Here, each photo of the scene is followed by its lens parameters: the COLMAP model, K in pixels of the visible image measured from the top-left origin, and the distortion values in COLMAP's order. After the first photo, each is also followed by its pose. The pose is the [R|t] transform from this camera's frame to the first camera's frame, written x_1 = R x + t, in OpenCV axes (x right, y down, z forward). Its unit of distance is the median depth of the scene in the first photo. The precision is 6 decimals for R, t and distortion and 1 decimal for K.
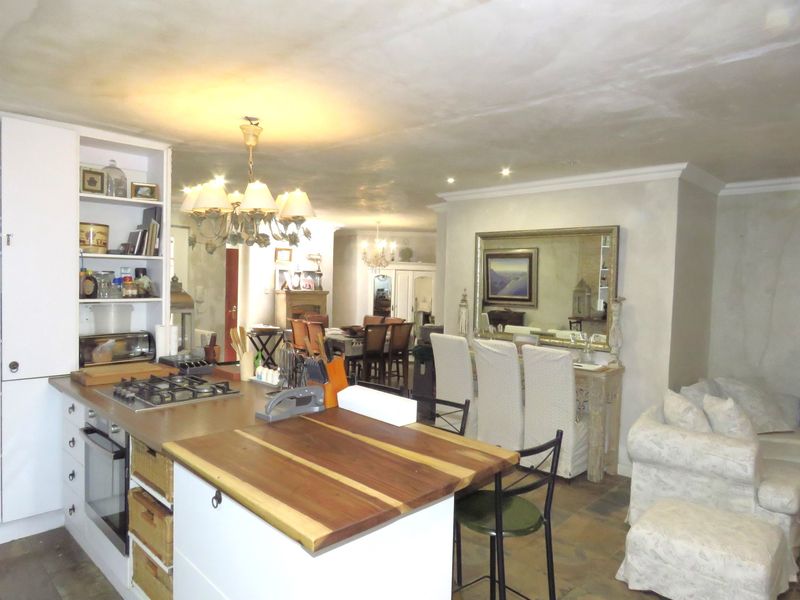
lens RADIAL K [[535.9, 0, 400.0], [0, 535.9, 300.0], [0, 0, 1]] dist [-0.003393, -0.001182]
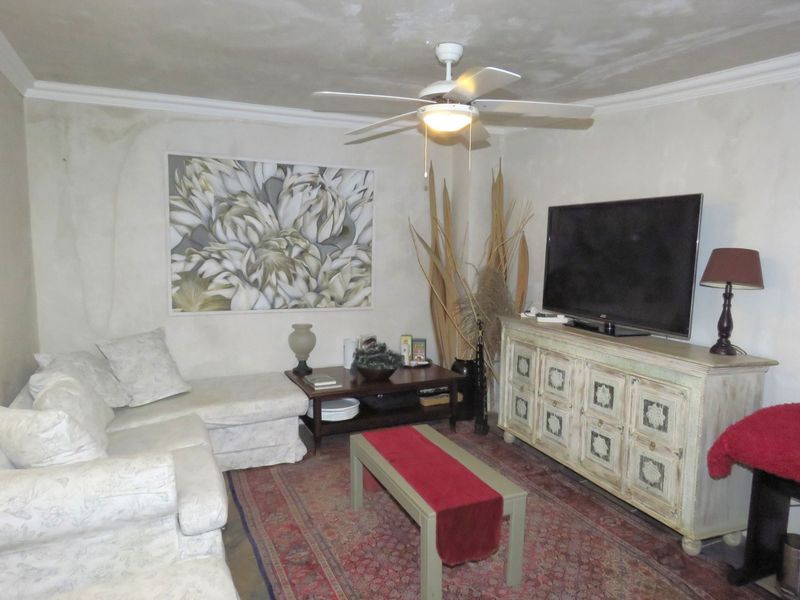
lens RADIAL K [[535.9, 0, 400.0], [0, 535.9, 300.0], [0, 0, 1]] dist [-0.003393, -0.001182]
pose [[0.354920, -0.130894, 0.925688, 0.135574], [0.024998, 0.991125, 0.130562, -0.015981], [-0.934563, -0.023199, 0.355042, 0.437659]]
